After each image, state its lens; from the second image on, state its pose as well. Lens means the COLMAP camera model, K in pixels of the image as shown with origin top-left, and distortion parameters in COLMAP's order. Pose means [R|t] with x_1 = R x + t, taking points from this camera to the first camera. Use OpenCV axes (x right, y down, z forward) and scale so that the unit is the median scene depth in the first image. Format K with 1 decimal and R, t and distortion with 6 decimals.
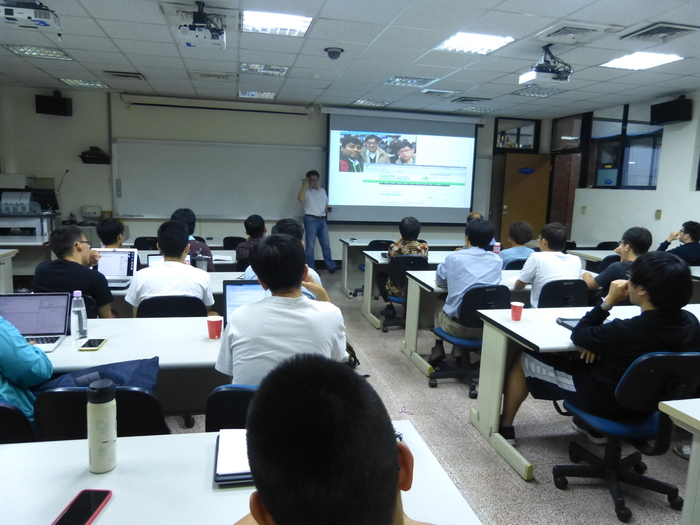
lens RADIAL K [[513.6, 0, 354.2], [0, 513.6, 258.9], [0, 0, 1]] dist [-0.037893, 0.025395]
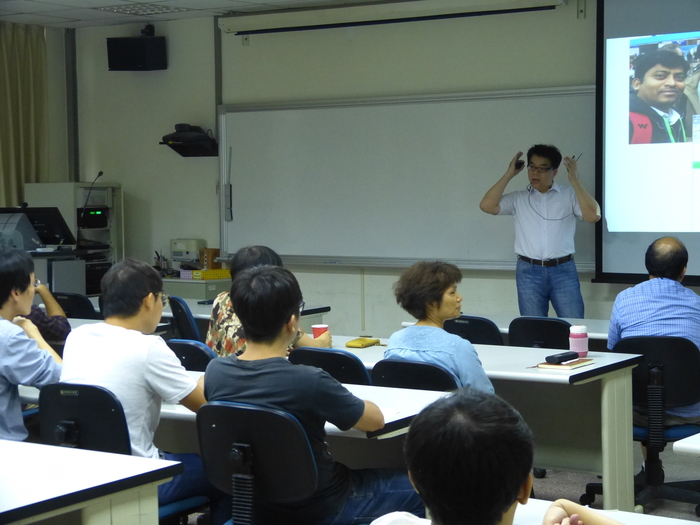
lens RADIAL K [[1458.7, 0, 357.8], [0, 1458.7, 258.1], [0, 0, 1]] dist [0.121478, 0.000000]
pose [[0.663707, 0.000795, -0.747992, 0.651468], [-0.074483, 0.995100, -0.065032, -0.001197], [0.744275, 0.098875, 0.660514, 0.146079]]
